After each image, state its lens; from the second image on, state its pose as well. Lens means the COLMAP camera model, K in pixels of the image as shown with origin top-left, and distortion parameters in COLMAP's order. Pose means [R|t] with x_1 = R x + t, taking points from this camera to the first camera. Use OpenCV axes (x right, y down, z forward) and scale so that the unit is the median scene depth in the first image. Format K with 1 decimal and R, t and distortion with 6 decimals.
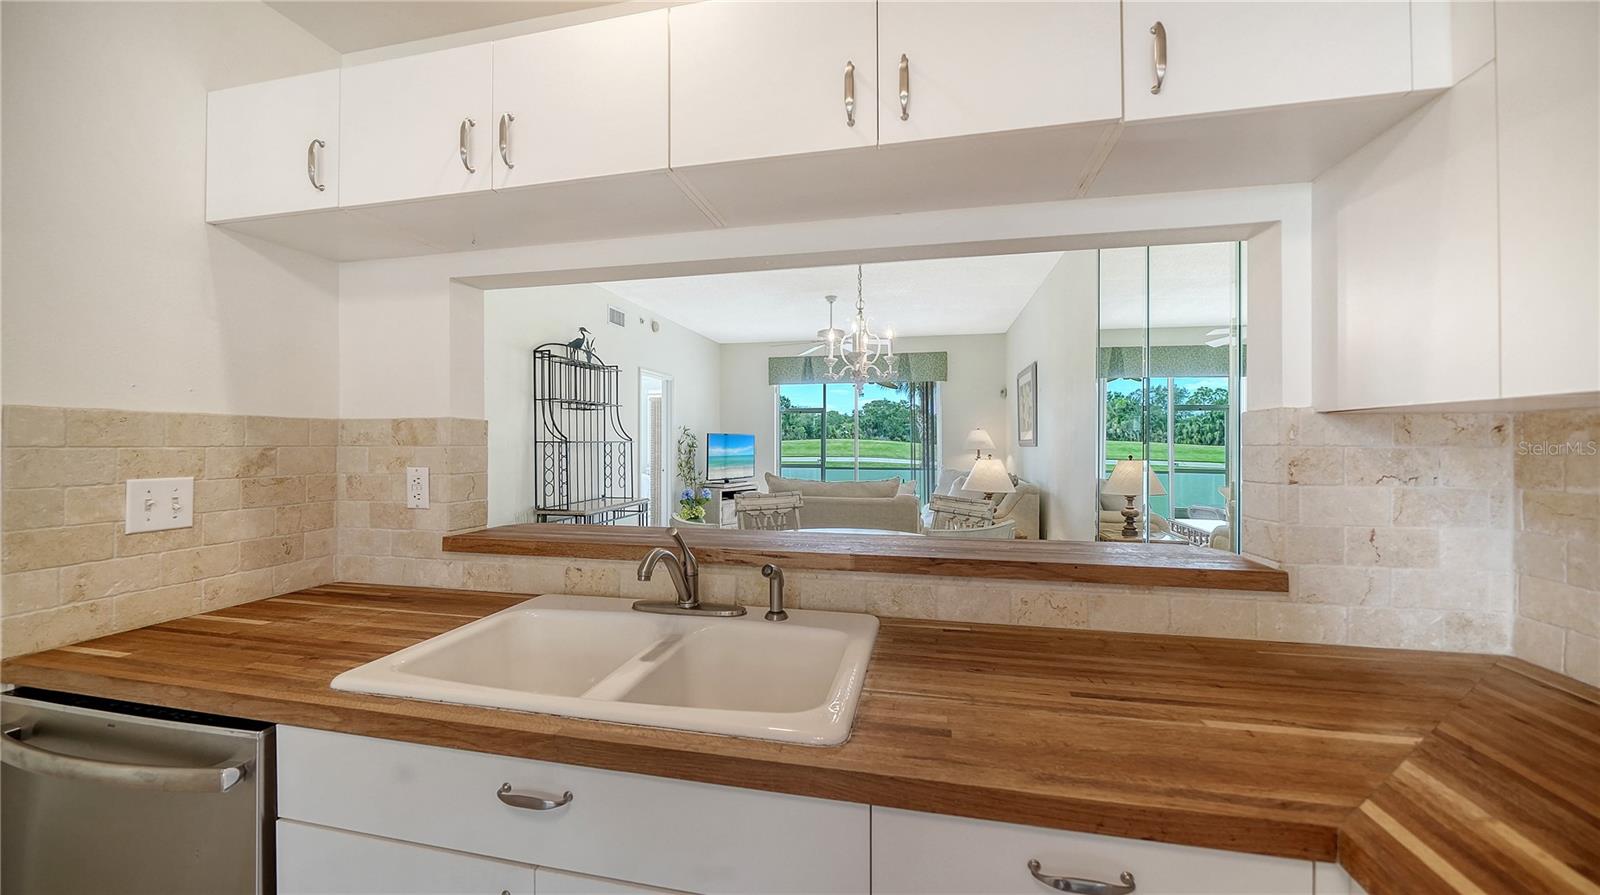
lens RADIAL K [[596.8, 0, 804.4], [0, 596.8, 437.4], [0, 0, 1]] dist [-0.000413, -0.000810]
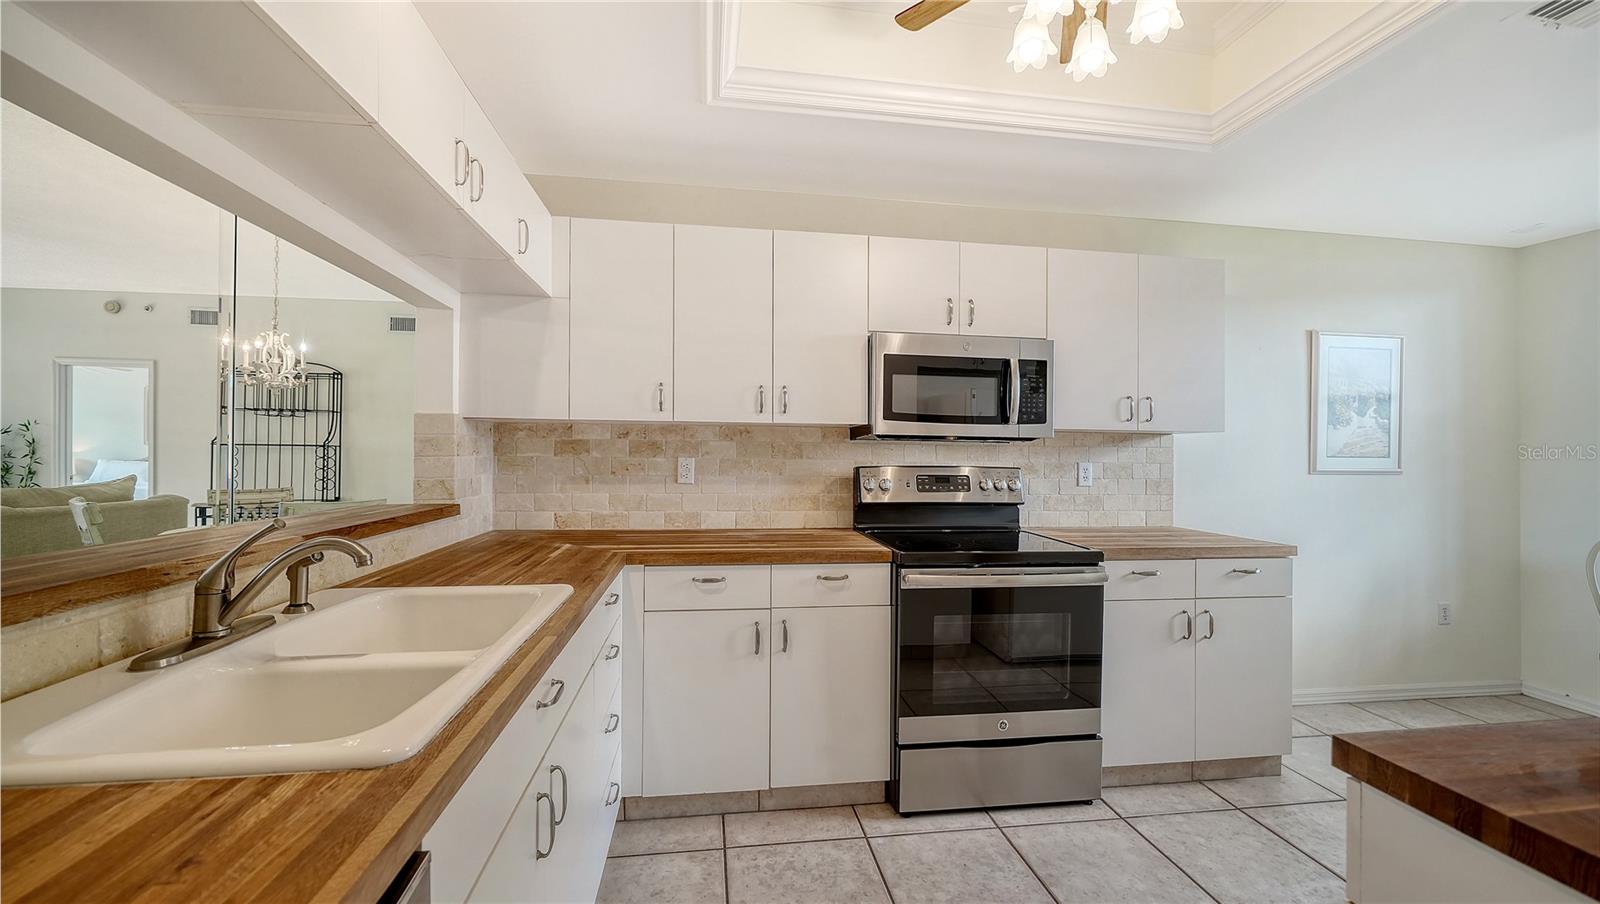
lens RADIAL K [[638.7, 0, 792.9], [0, 638.7, 456.9], [0, 0, 1]] dist [0.003673, 0.000028]
pose [[-0.354383, -0.007134, 0.935073, -0.259526], [-0.018444, 0.999830, 0.000638, 0.011374], [-0.934919, -0.017020, -0.354454, 0.137291]]
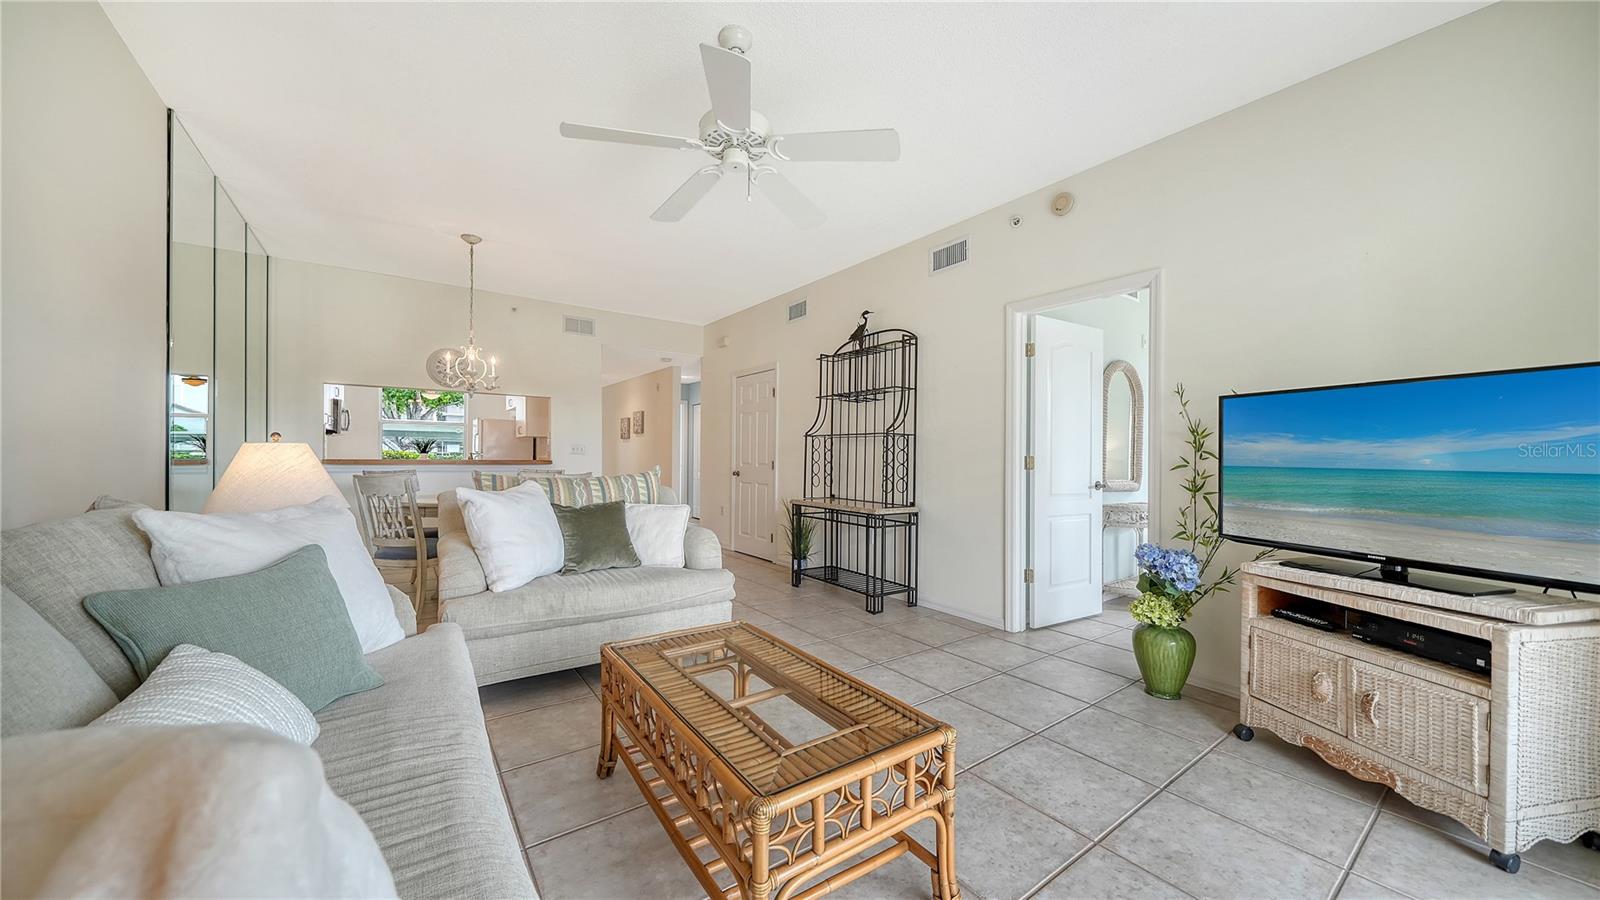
lens RADIAL K [[558.3, 0, 808.2], [0, 558.3, 456.2], [0, 0, 1]] dist [-0.000058, 0.000009]
pose [[-0.675318, -0.007513, -0.737488, 0.279443], [-0.006519, 0.999970, -0.004218, 0.037447], [0.737498, 0.001960, -0.675347, 1.306845]]
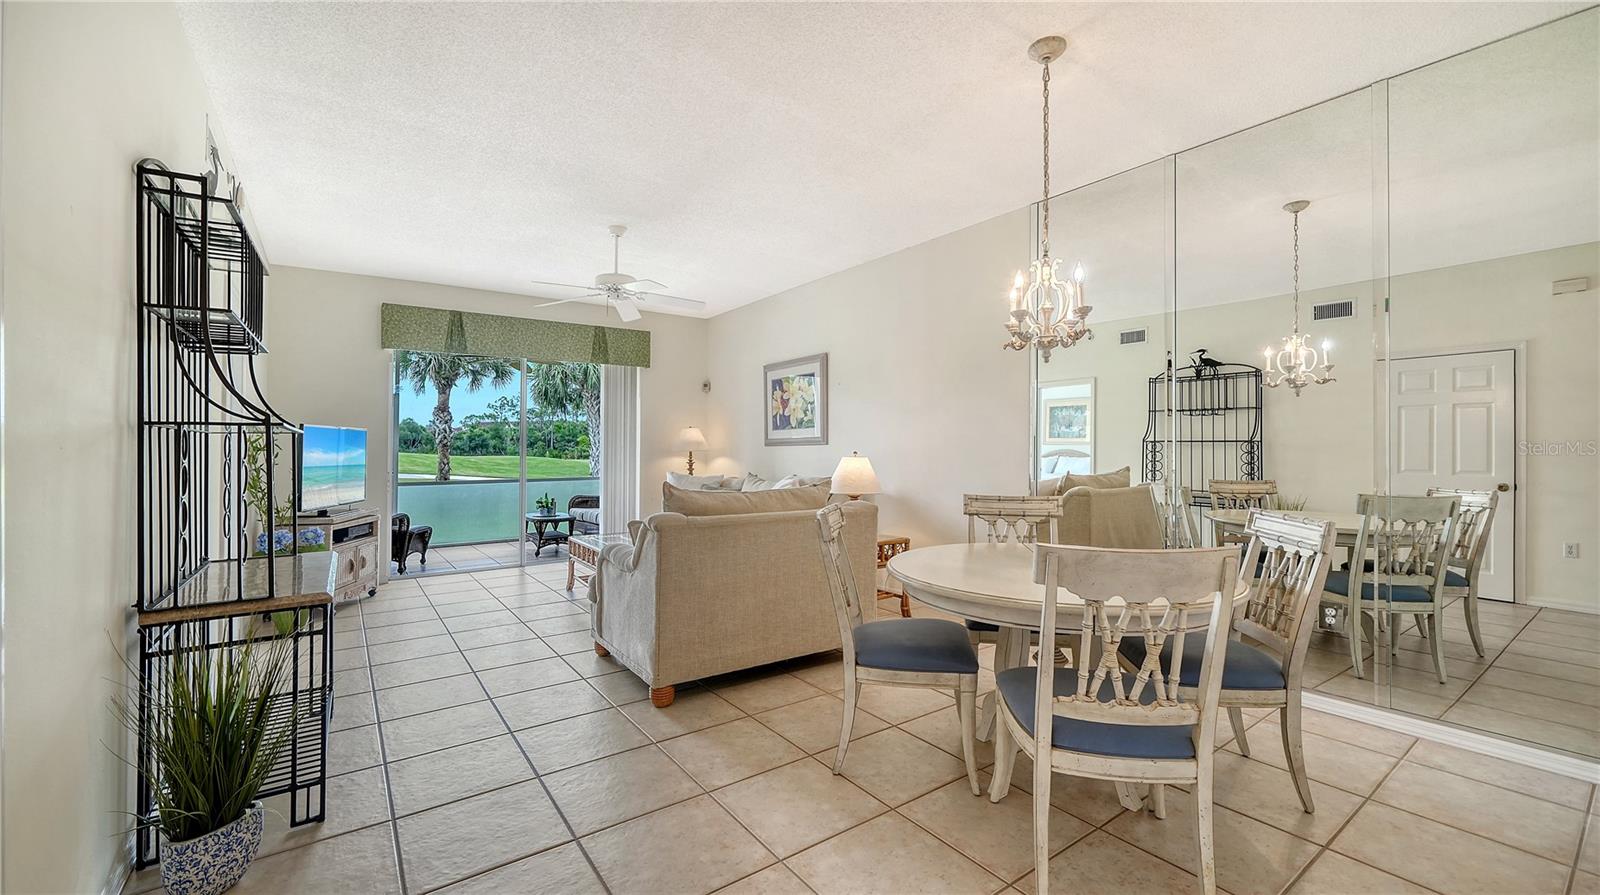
lens RADIAL K [[646.9, 0, 782.0], [0, 646.9, 436.9], [0, 0, 1]] dist [0.002022, 0.000001]
pose [[0.692844, 0.010760, 0.721008, -0.365837], [0.000437, 0.999882, -0.015342, 0.018390], [-0.721088, 0.010945, 0.692757, 0.351639]]
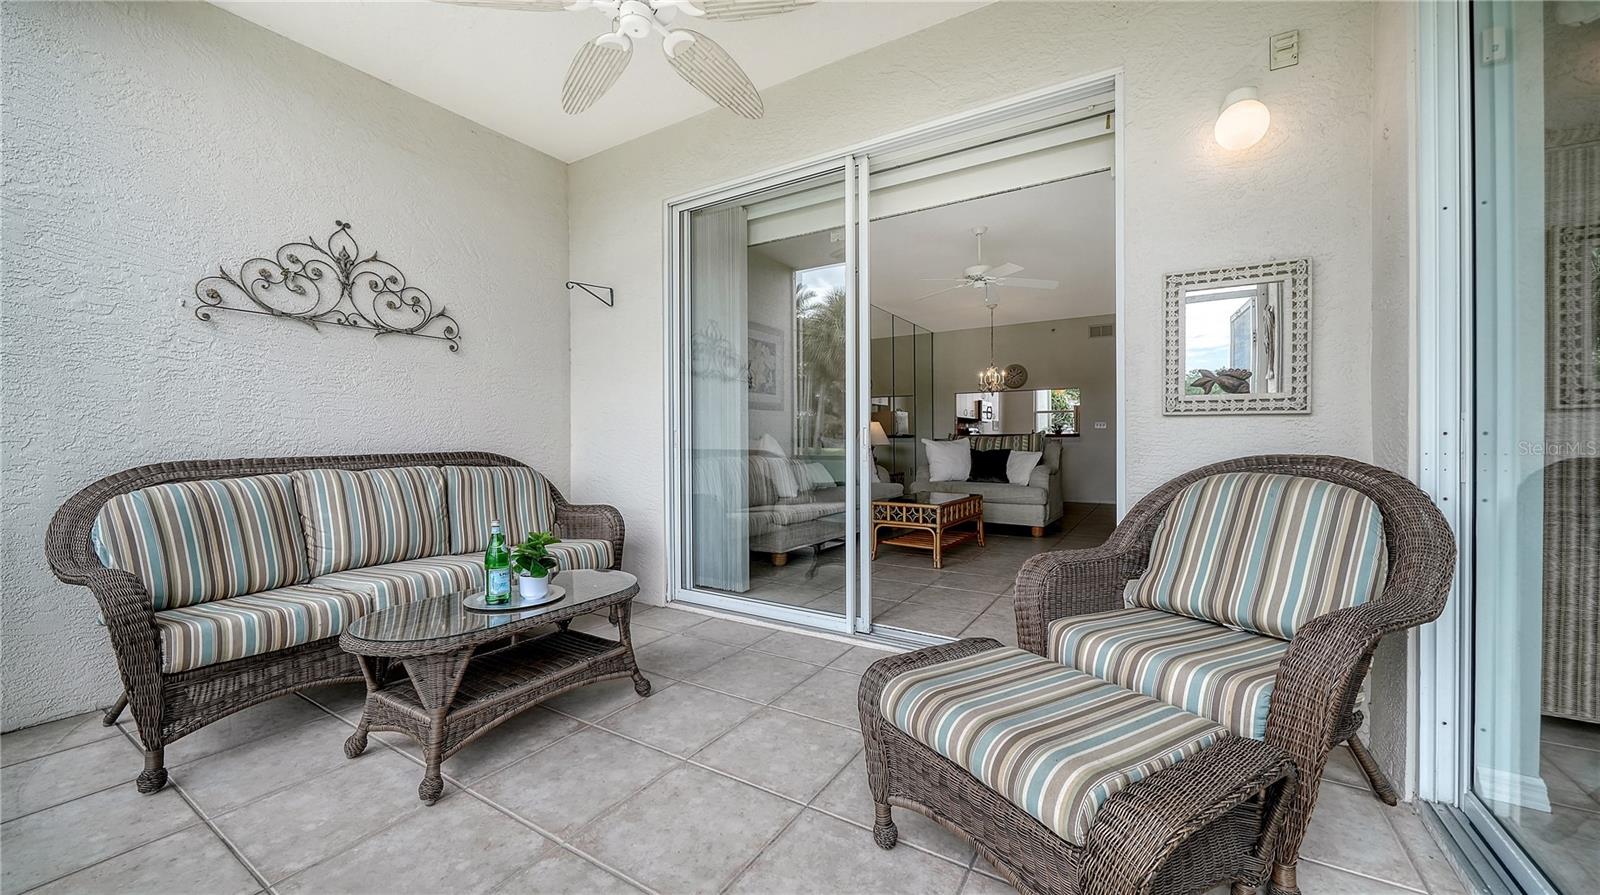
lens RADIAL K [[596.8, 0, 798.6], [0, 596.8, 445.7], [0, 0, 1]] dist [-0.000413, -0.000810]
pose [[-0.936129, -0.000453, 0.351657, -0.010336], [0.000451, 0.999997, 0.002489, 0.069818], [-0.351657, 0.002488, -0.936126, 1.903693]]
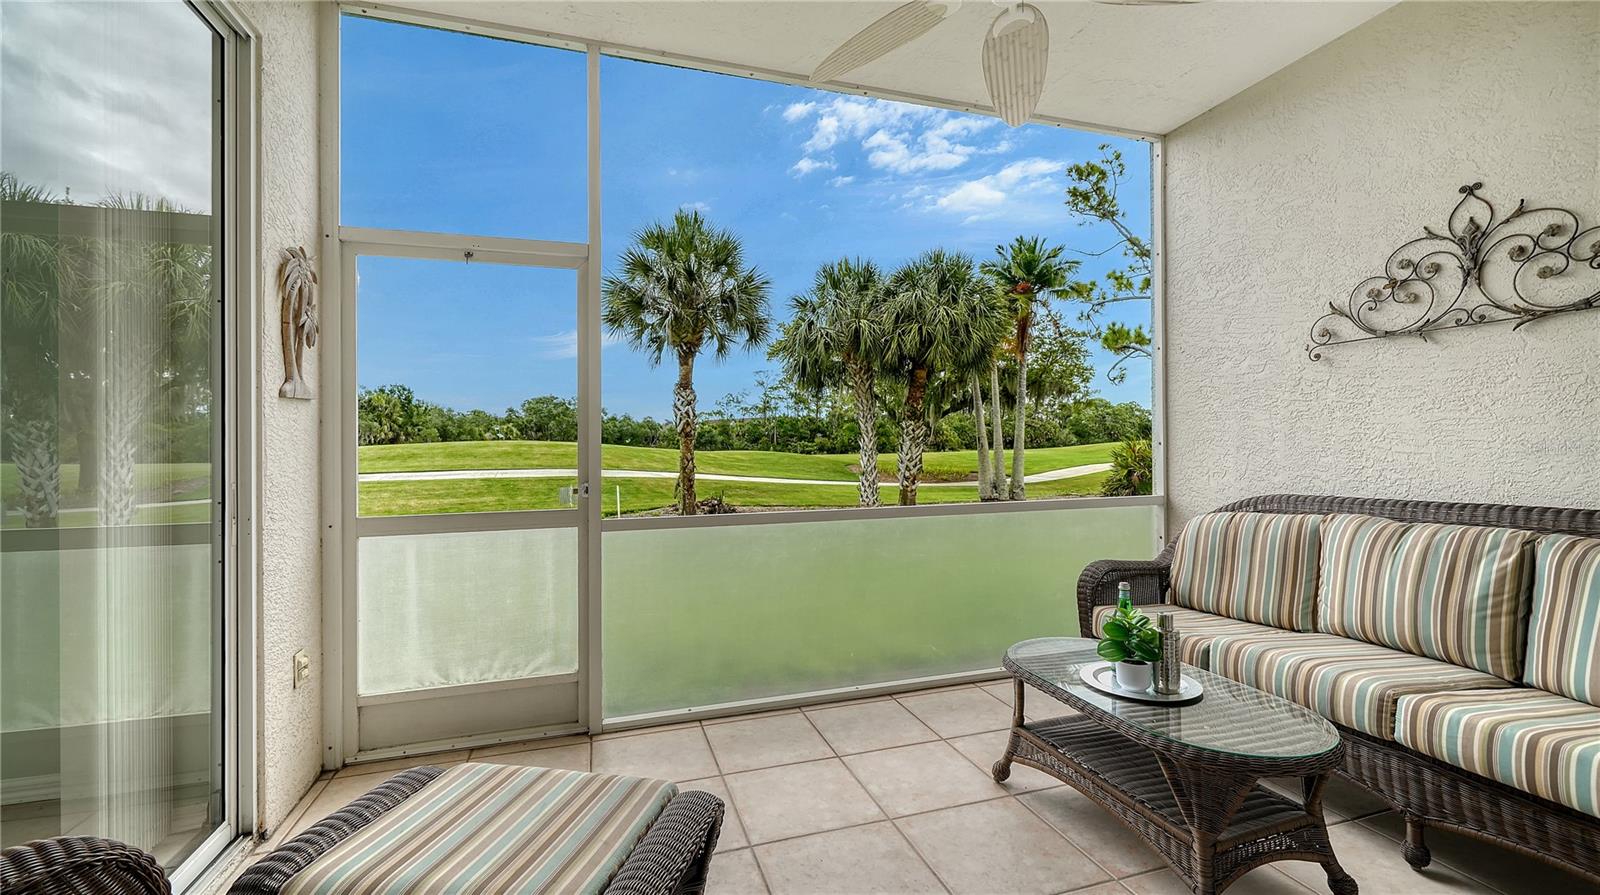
lens RADIAL K [[646.9, 0, 797.4], [0, 646.9, 452.9], [0, 0, 1]] dist [0.002022, 0.000001]
pose [[0.874429, -0.014665, 0.484931, -0.033369], [0.007718, 0.999837, 0.016320, 0.040473], [-0.485092, -0.010528, 0.874400, 1.444934]]
